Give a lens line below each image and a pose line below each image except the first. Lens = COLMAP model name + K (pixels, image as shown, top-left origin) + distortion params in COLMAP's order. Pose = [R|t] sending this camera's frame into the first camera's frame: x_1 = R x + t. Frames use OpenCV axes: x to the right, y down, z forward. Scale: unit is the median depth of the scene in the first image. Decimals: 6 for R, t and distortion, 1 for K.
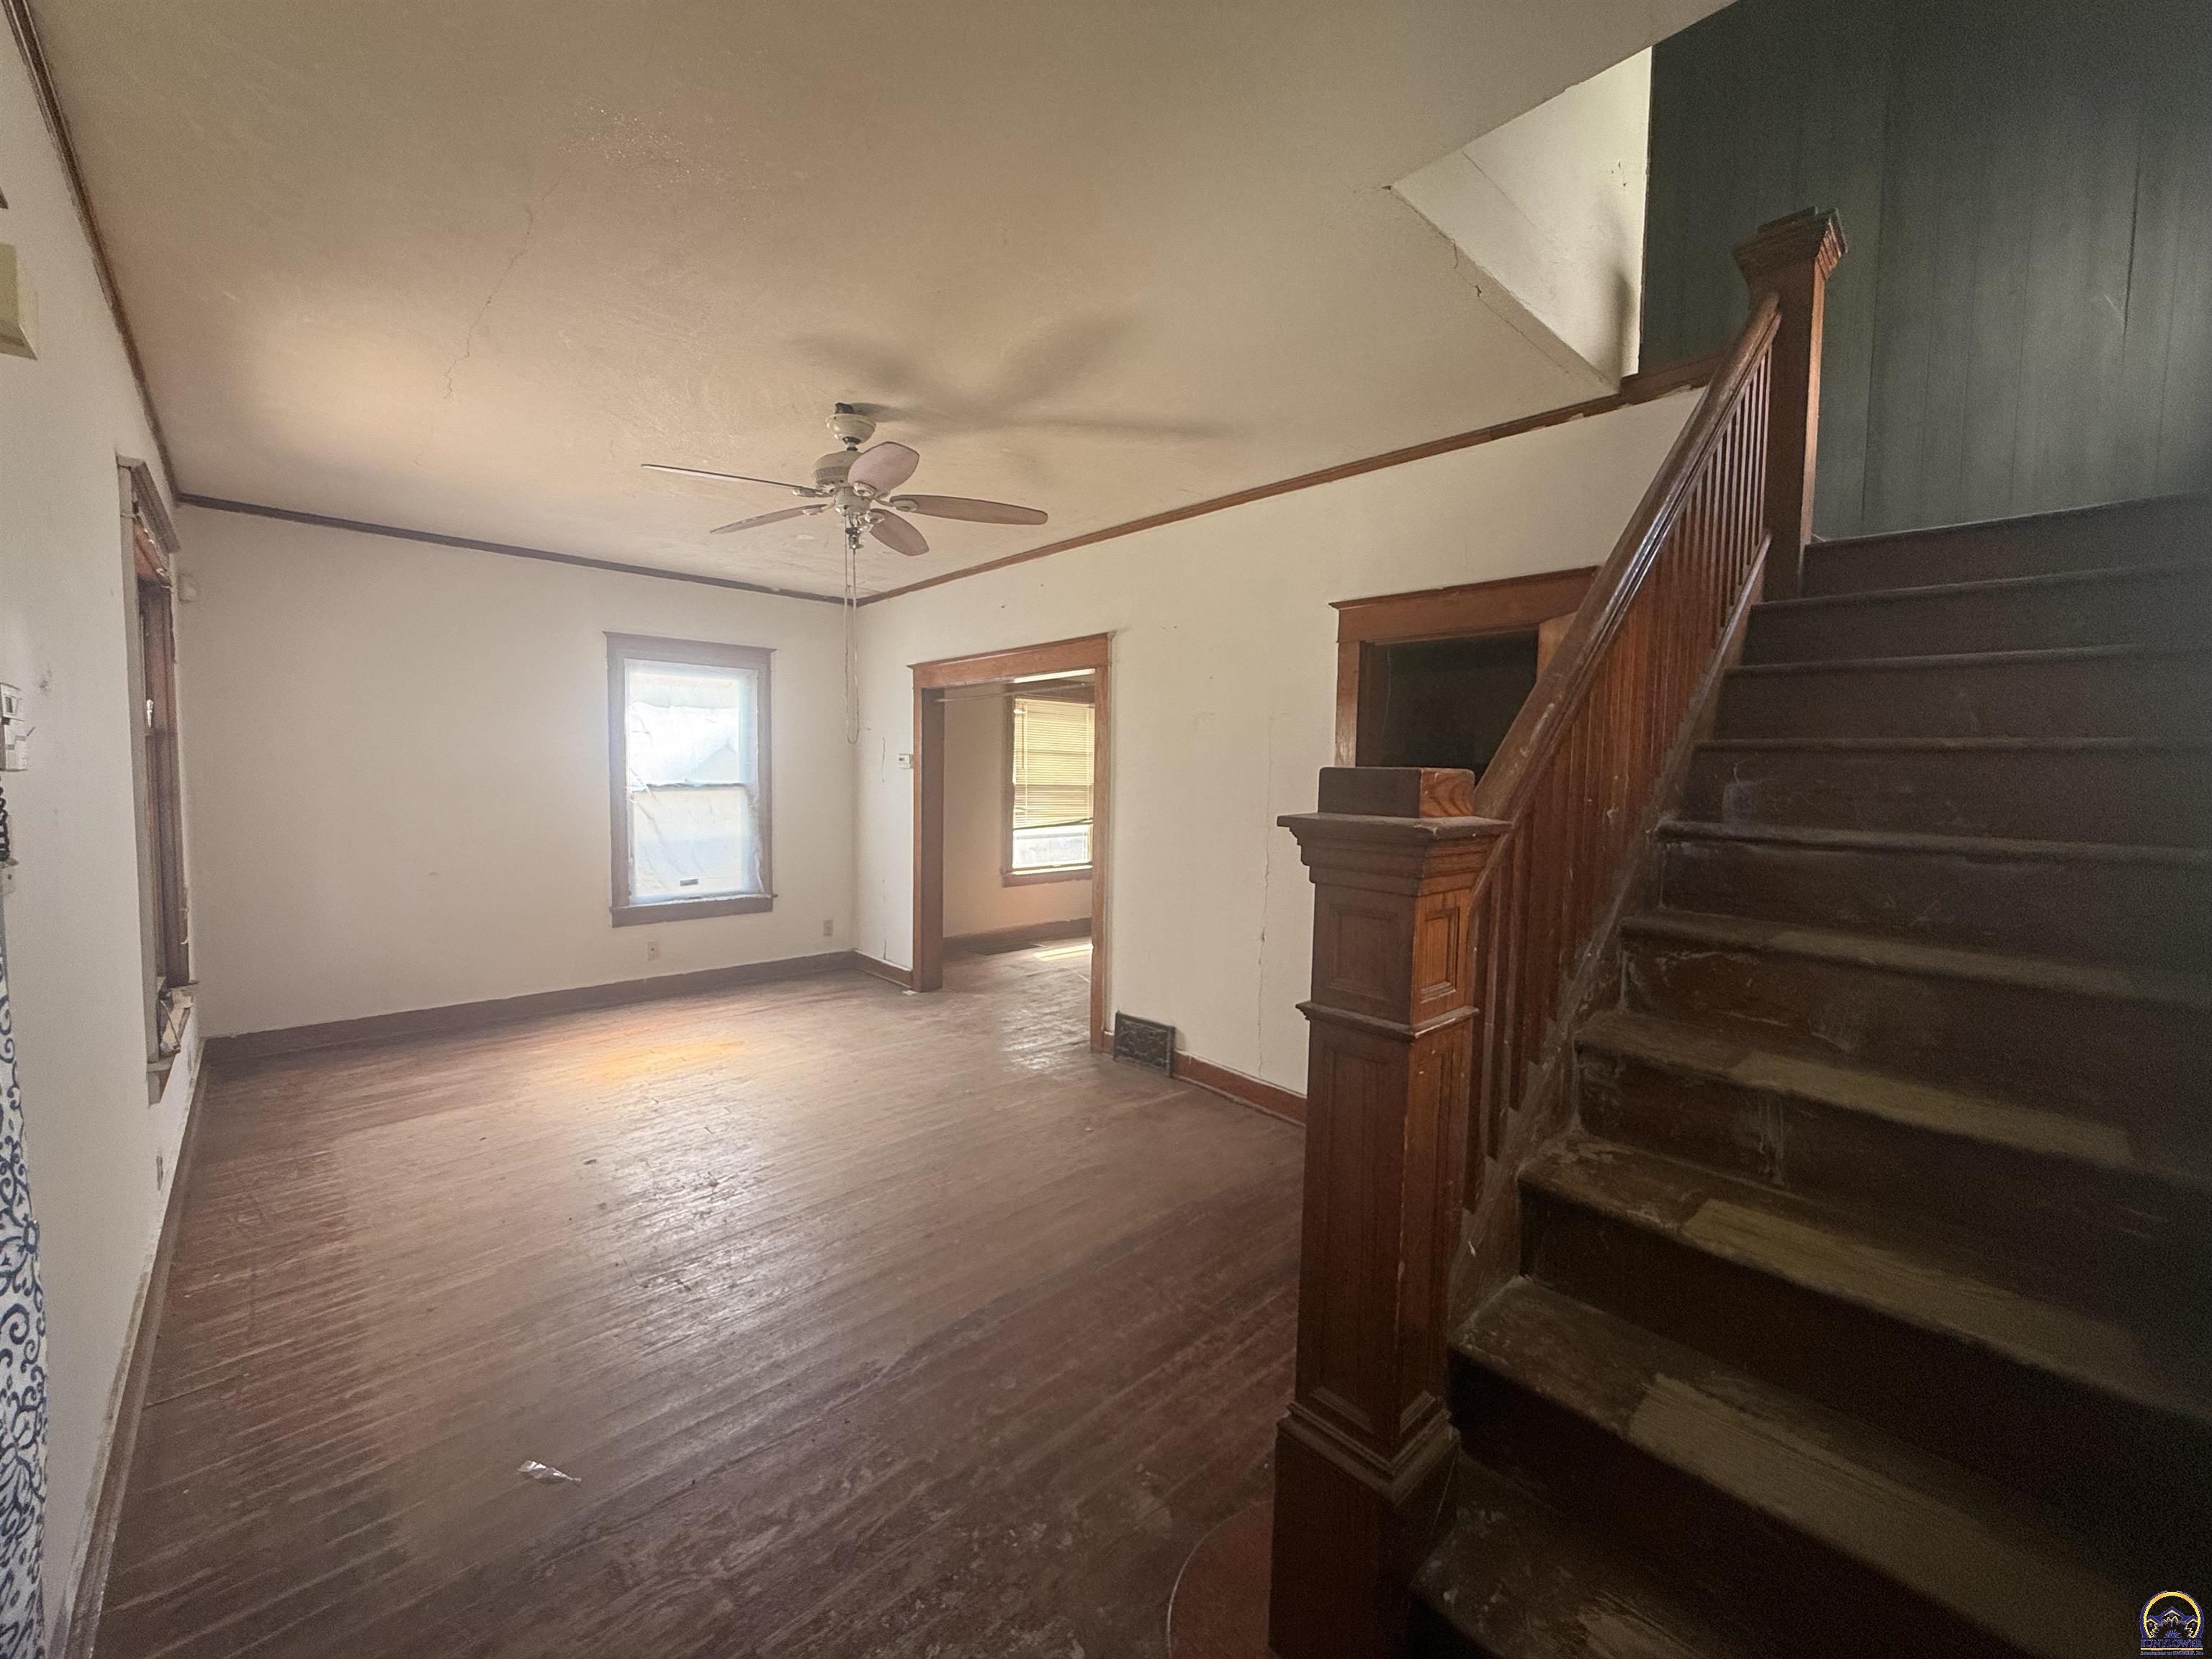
lens RADIAL K [[880.1, 0, 1106.0], [0, 880.1, 829.5], [0, 0, 1]] dist [-0.000693, 0.000373]
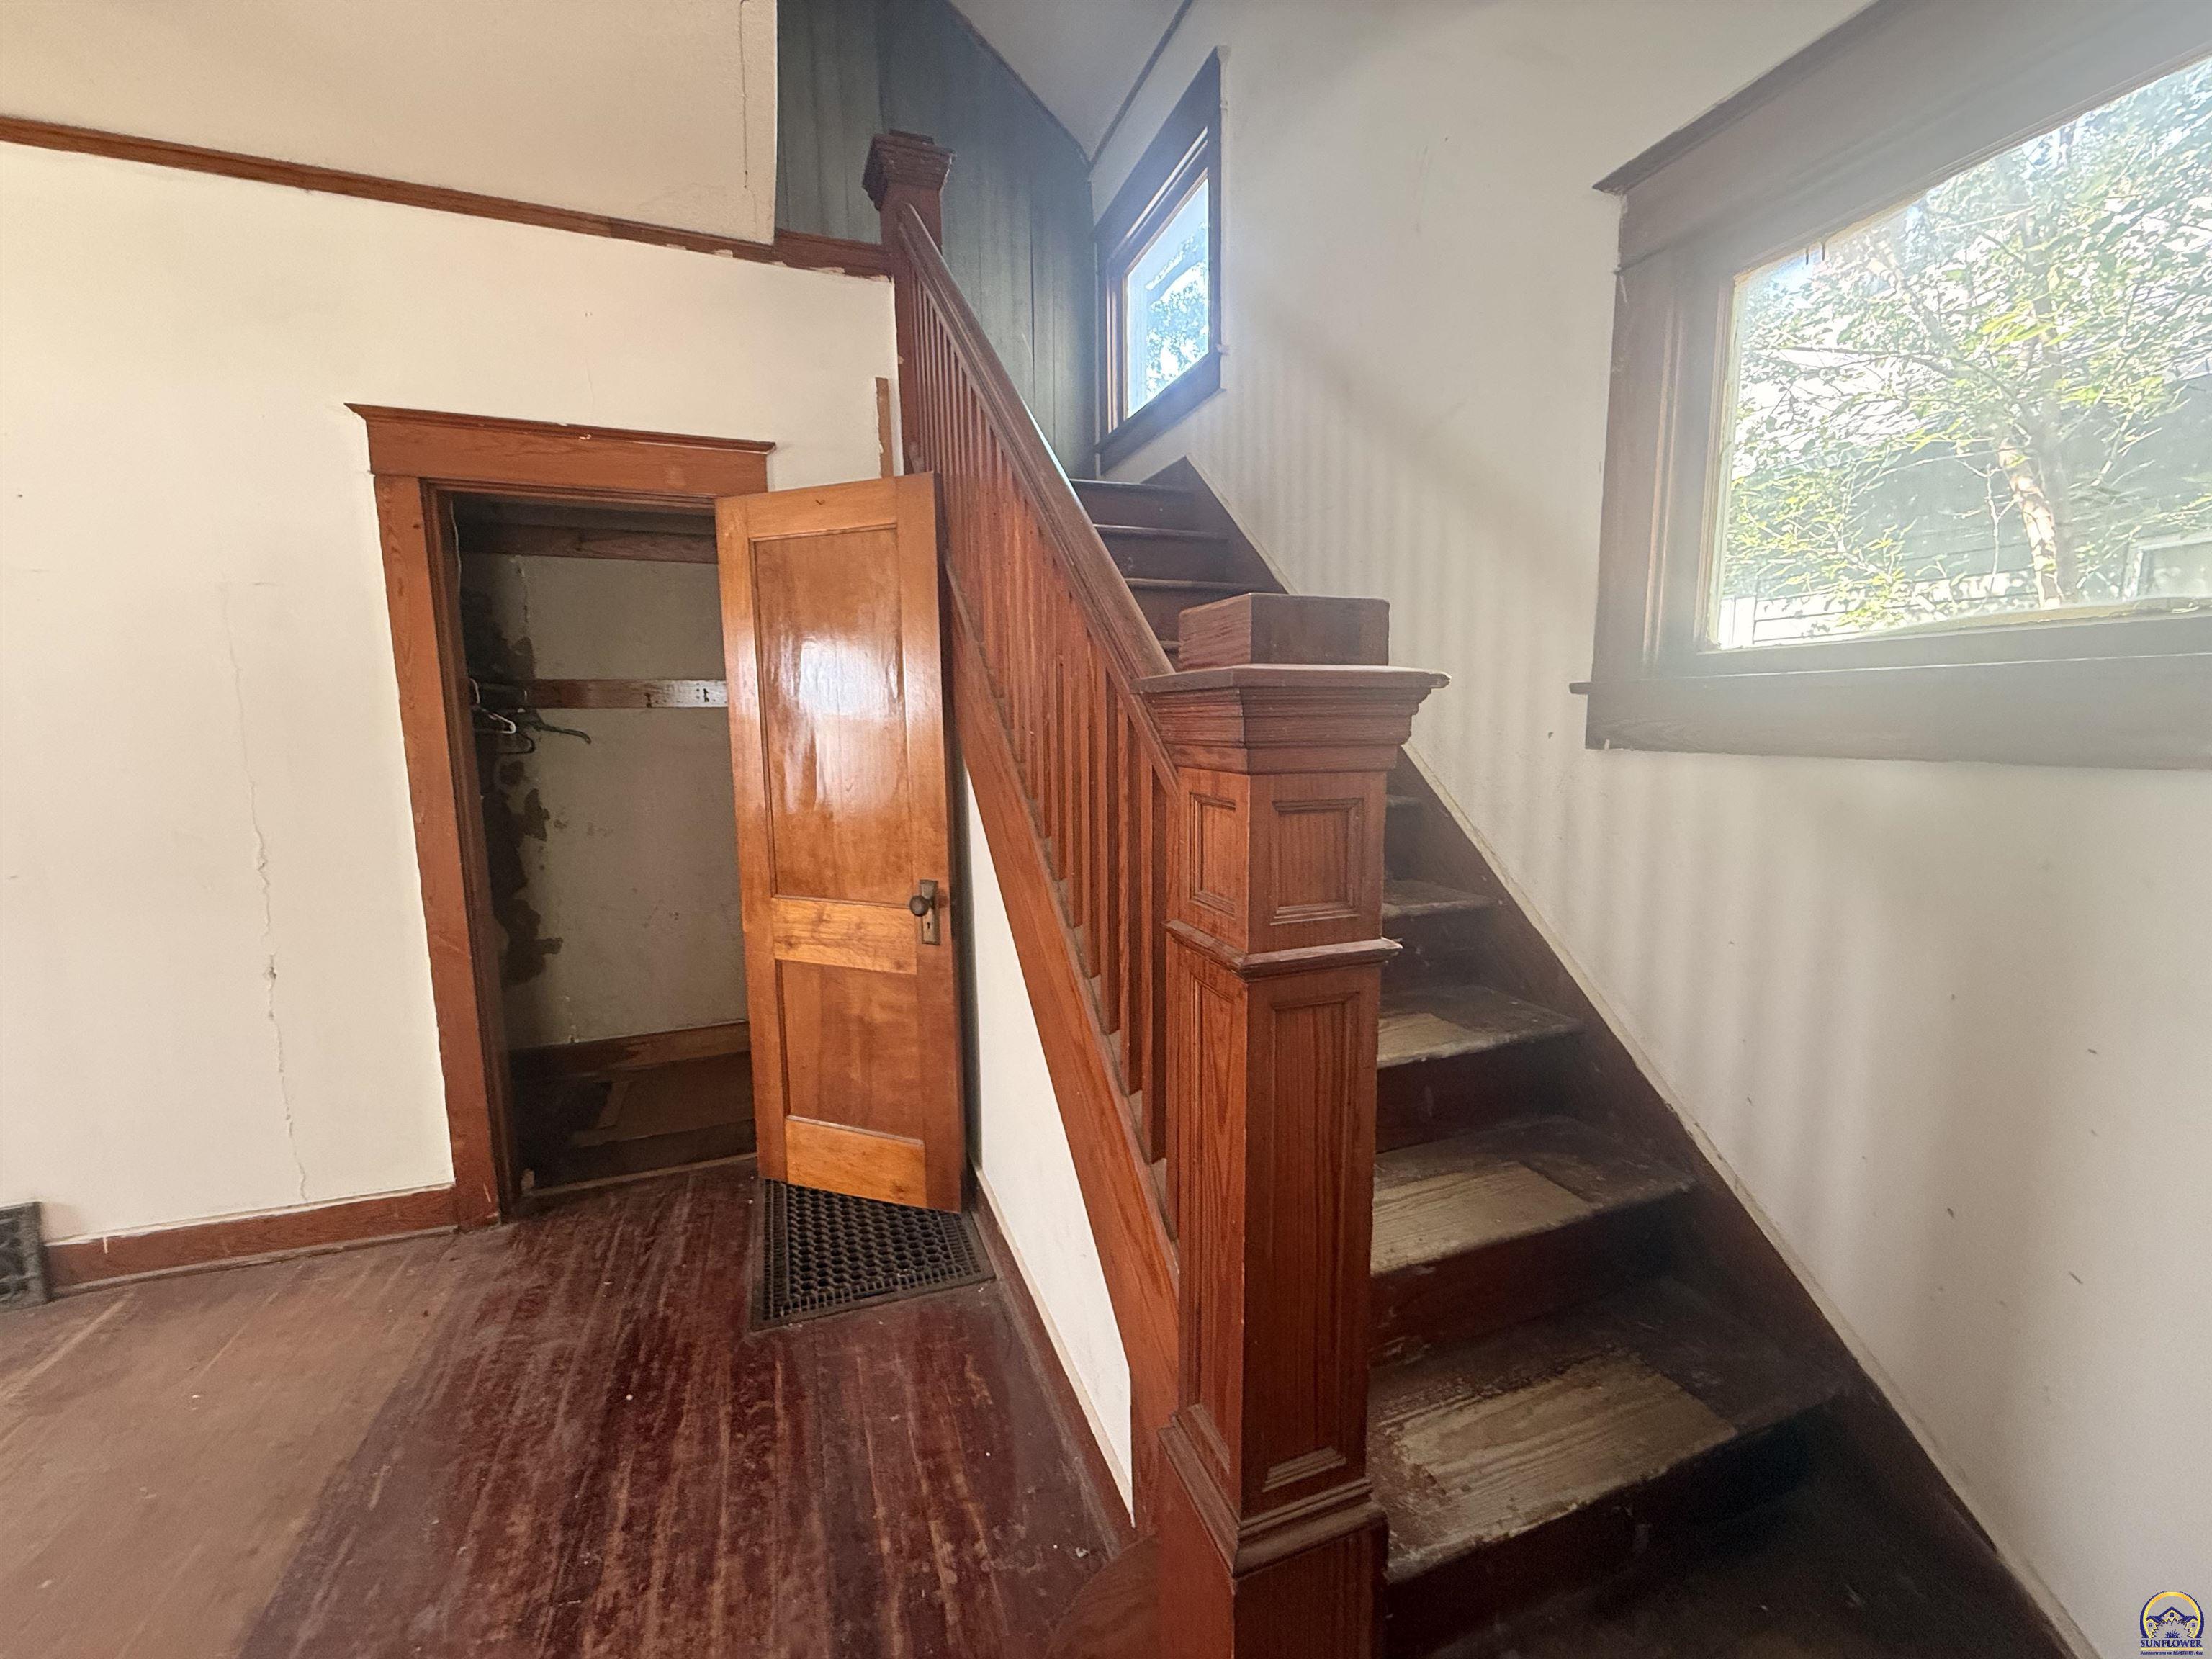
lens RADIAL K [[880.1, 0, 1106.0], [0, 880.1, 829.5], [0, 0, 1]] dist [-0.000693, 0.000373]
pose [[0.392984, -0.141060, 0.908661, -0.137141], [0.083240, 0.989564, 0.117619, 0.006501], [-0.915770, 0.029415, 0.400625, 0.290694]]
